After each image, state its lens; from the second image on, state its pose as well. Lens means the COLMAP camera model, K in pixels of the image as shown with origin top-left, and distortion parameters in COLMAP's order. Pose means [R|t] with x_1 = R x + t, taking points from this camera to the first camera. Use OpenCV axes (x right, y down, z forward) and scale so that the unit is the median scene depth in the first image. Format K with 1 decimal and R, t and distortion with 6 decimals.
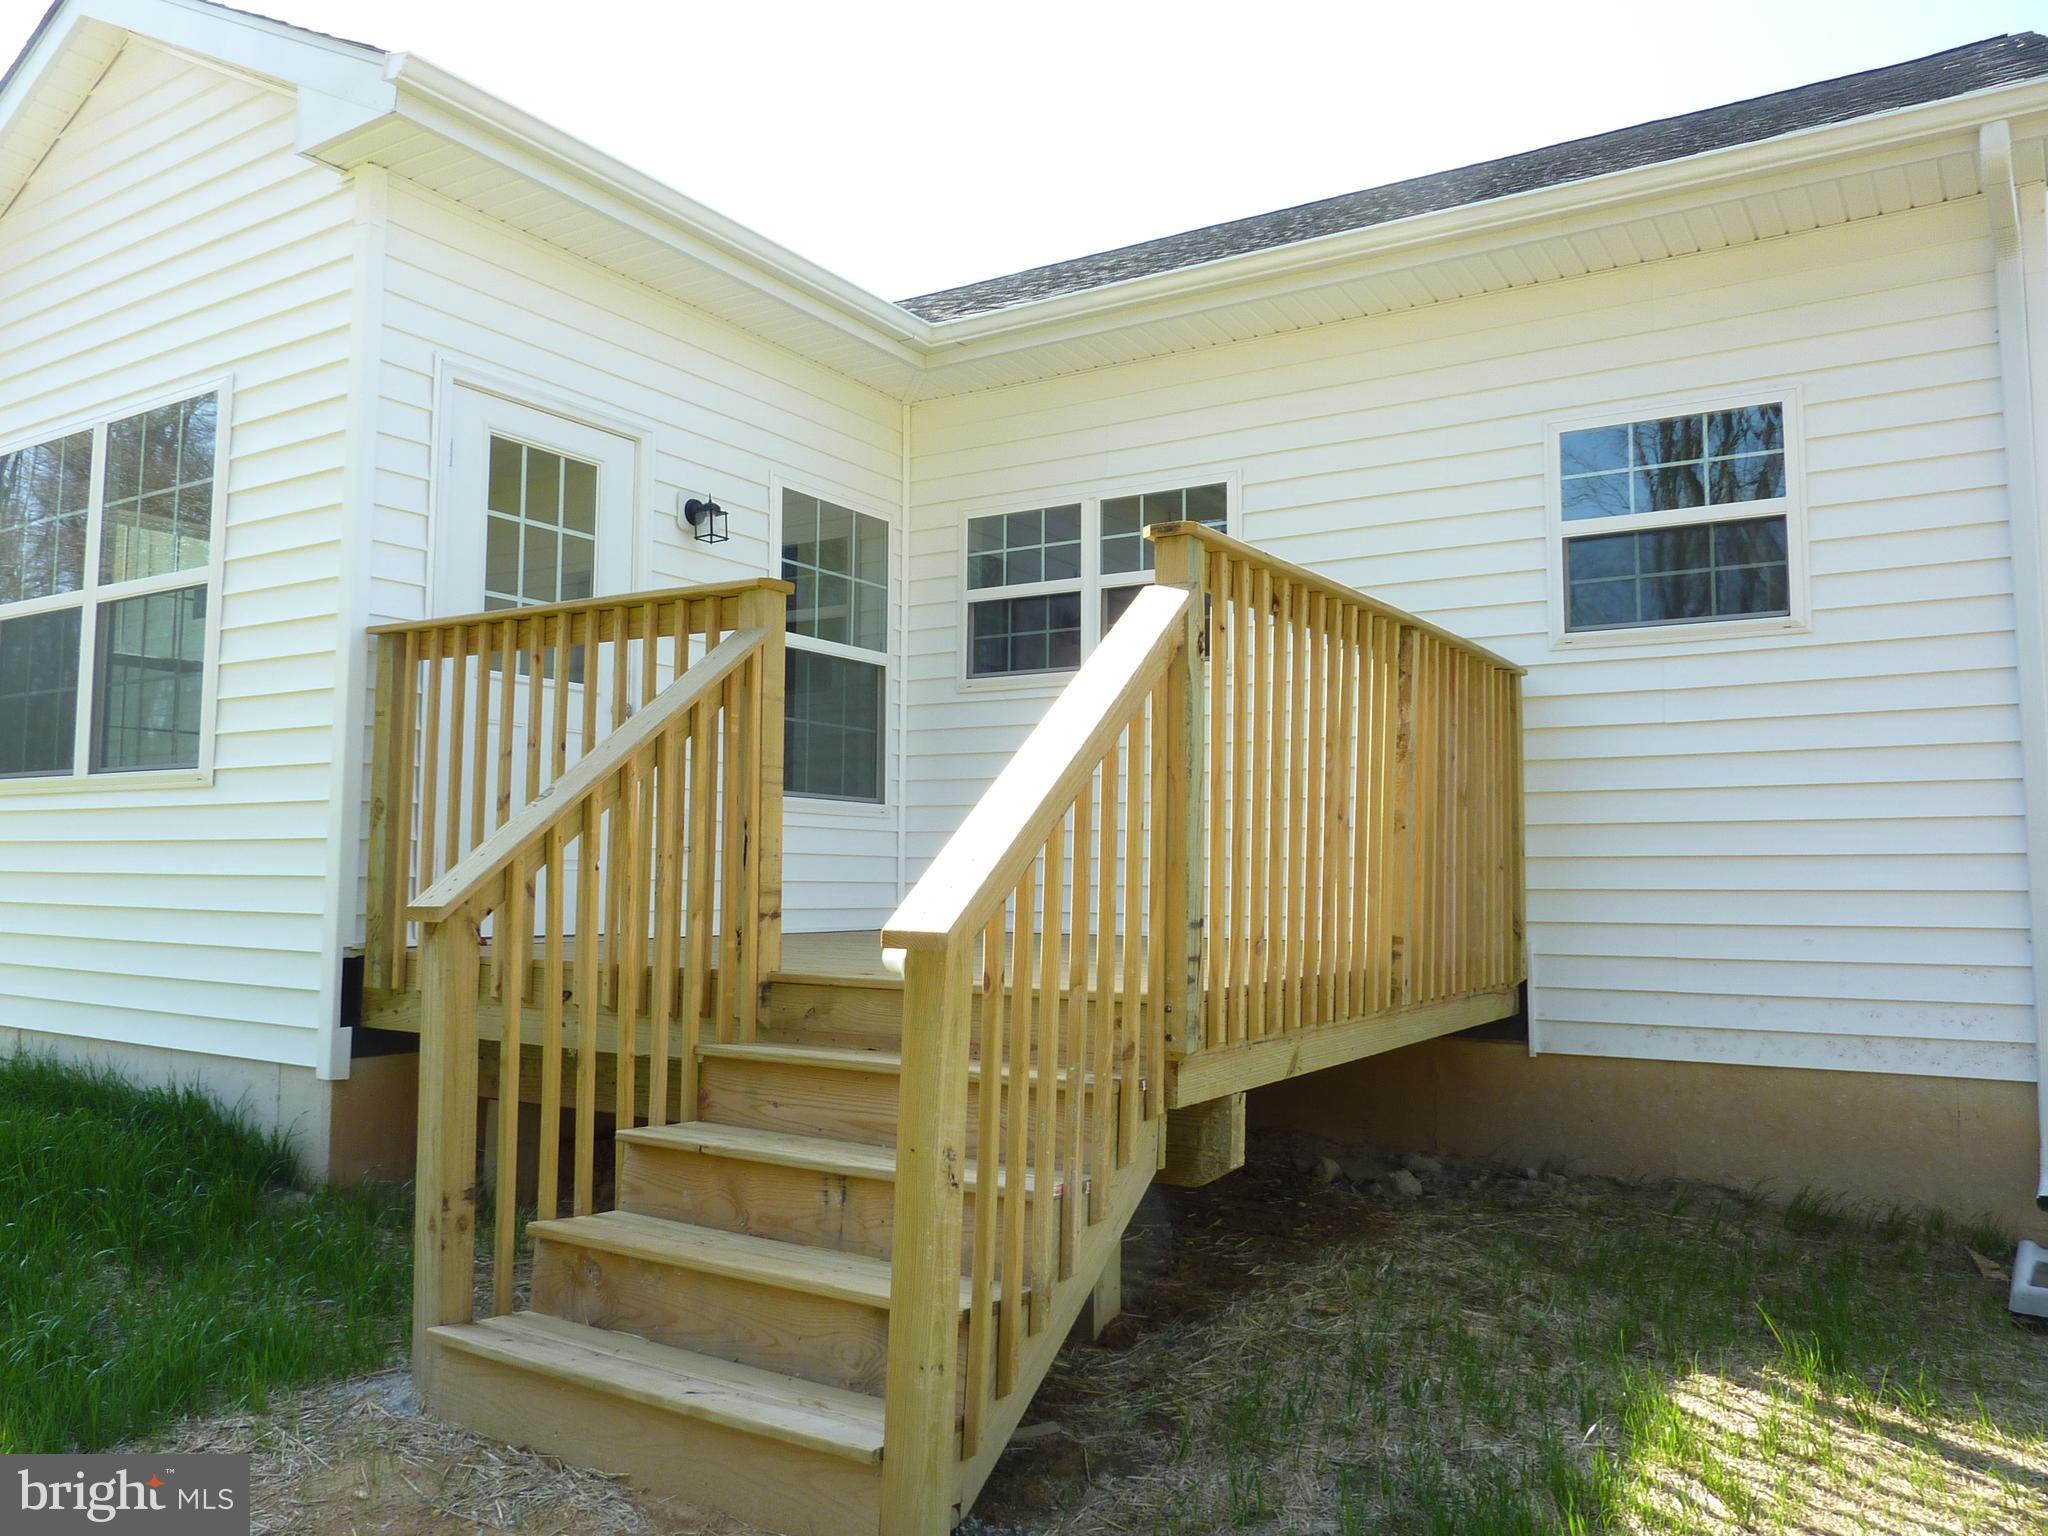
lens RADIAL K [[1539.1, 0, 1012.9], [0, 1539.1, 760.3], [0, 0, 1]] dist [-0.020637, -0.007623]
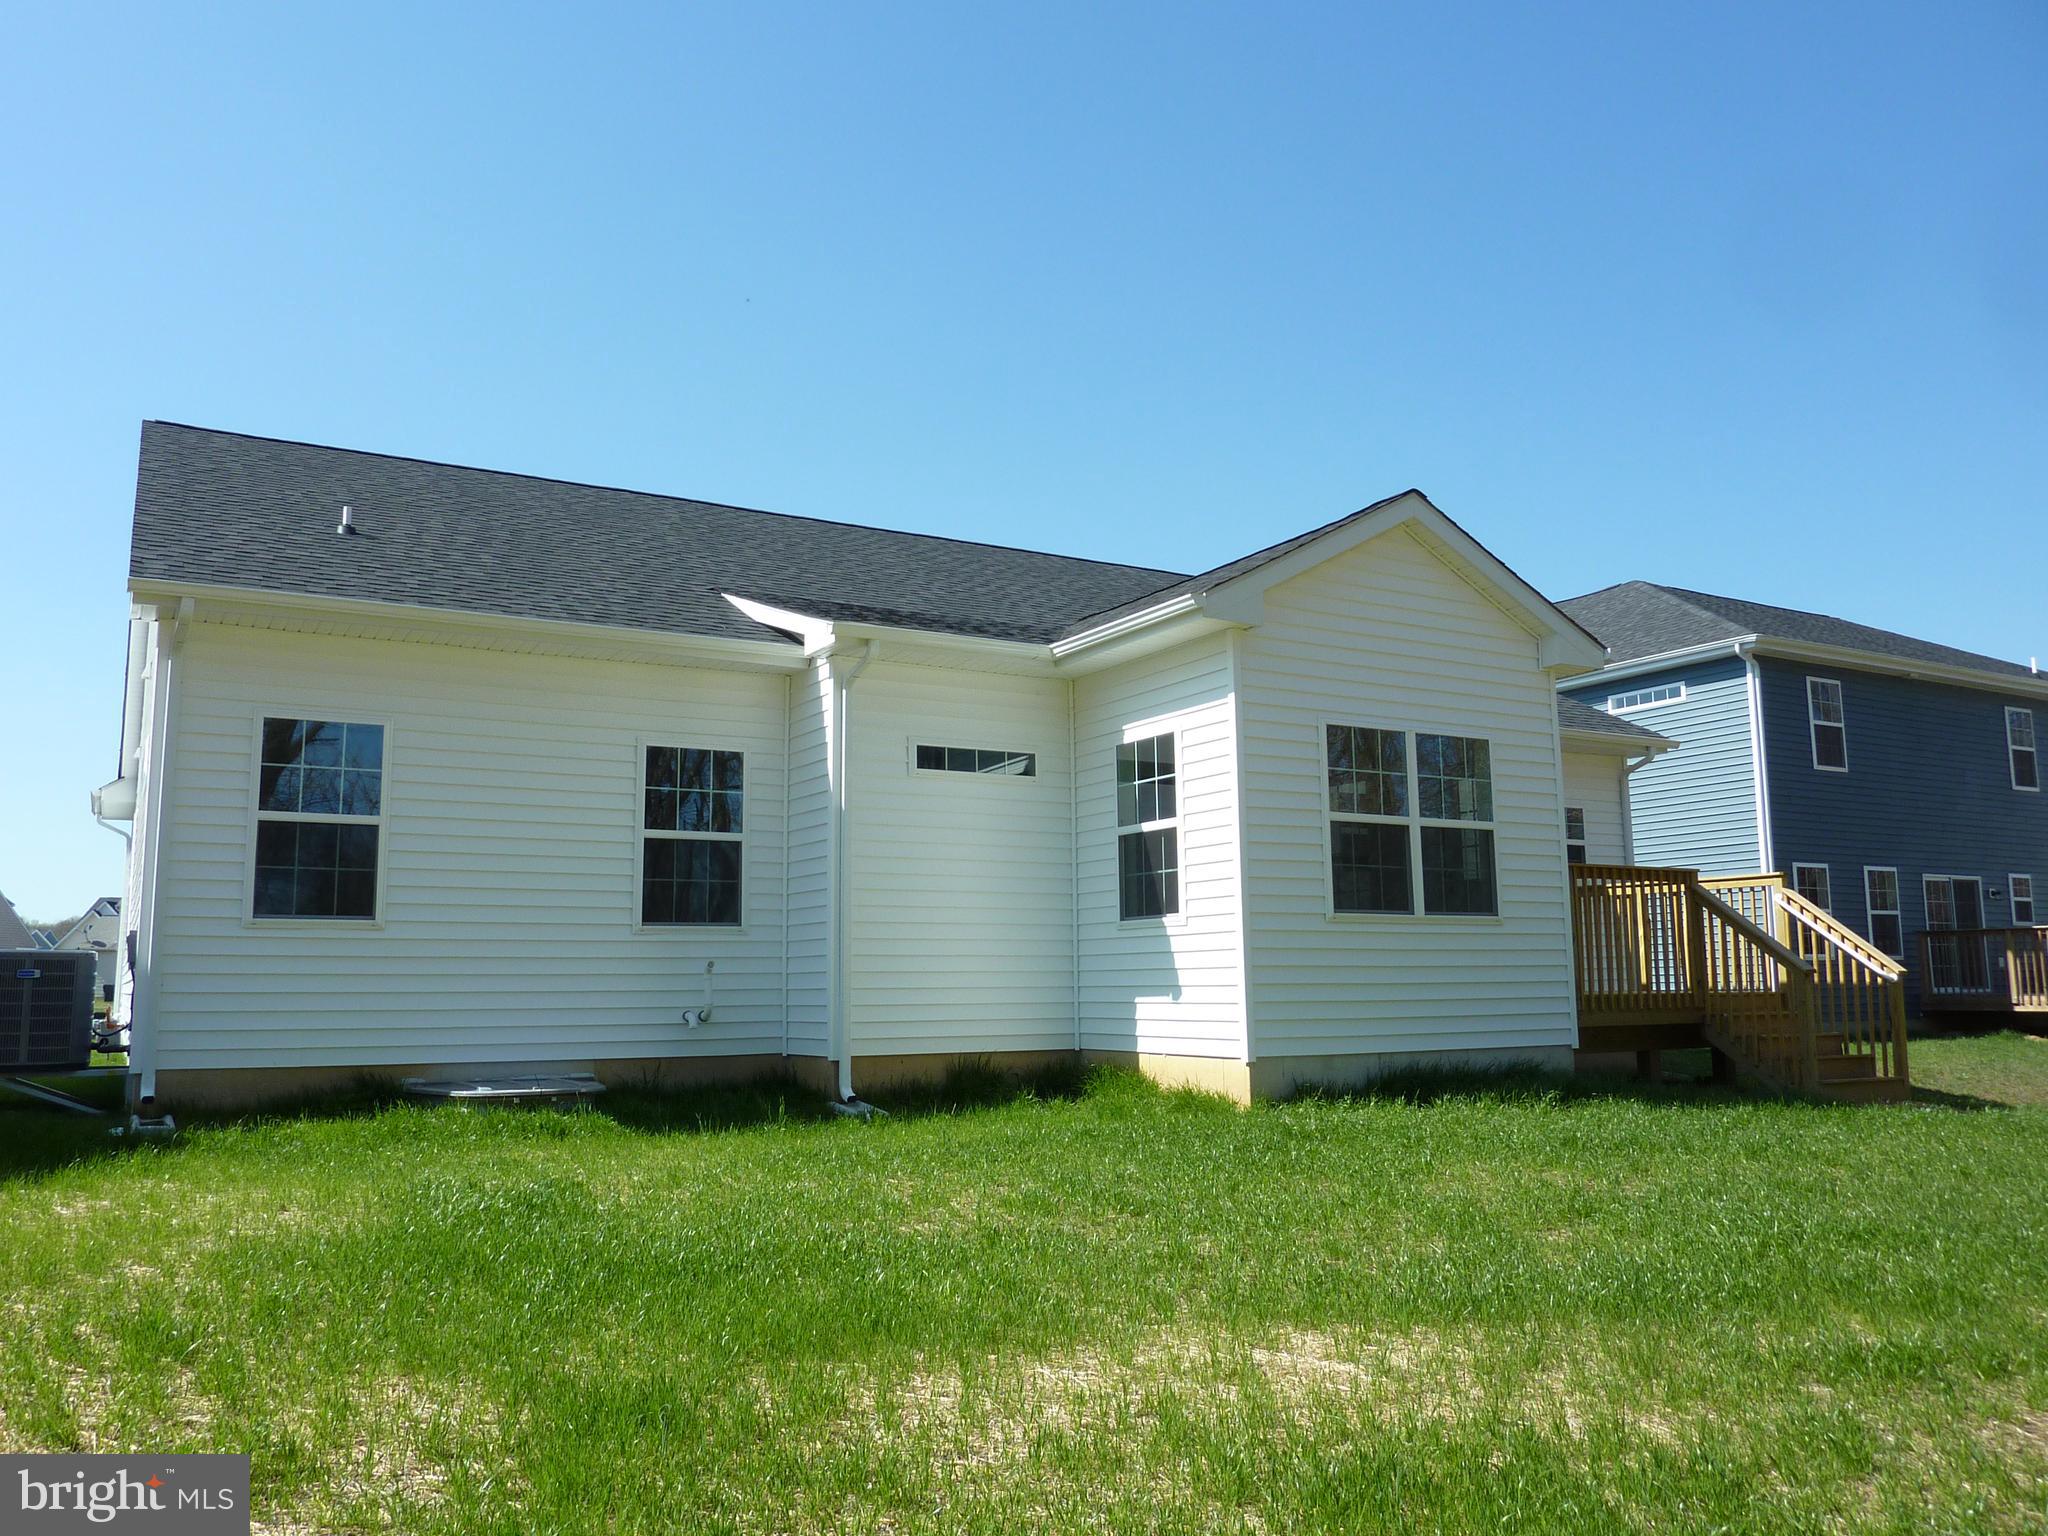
lens RADIAL K [[1539.1, 0, 1017.1], [0, 1539.1, 769.7], [0, 0, 1]] dist [-0.020637, -0.007623]
pose [[0.465065, 0.109276, 0.878506, -2.609956], [-0.053624, 0.994008, -0.095255, 0.039827], [-0.883651, -0.002809, 0.468138, 0.546017]]
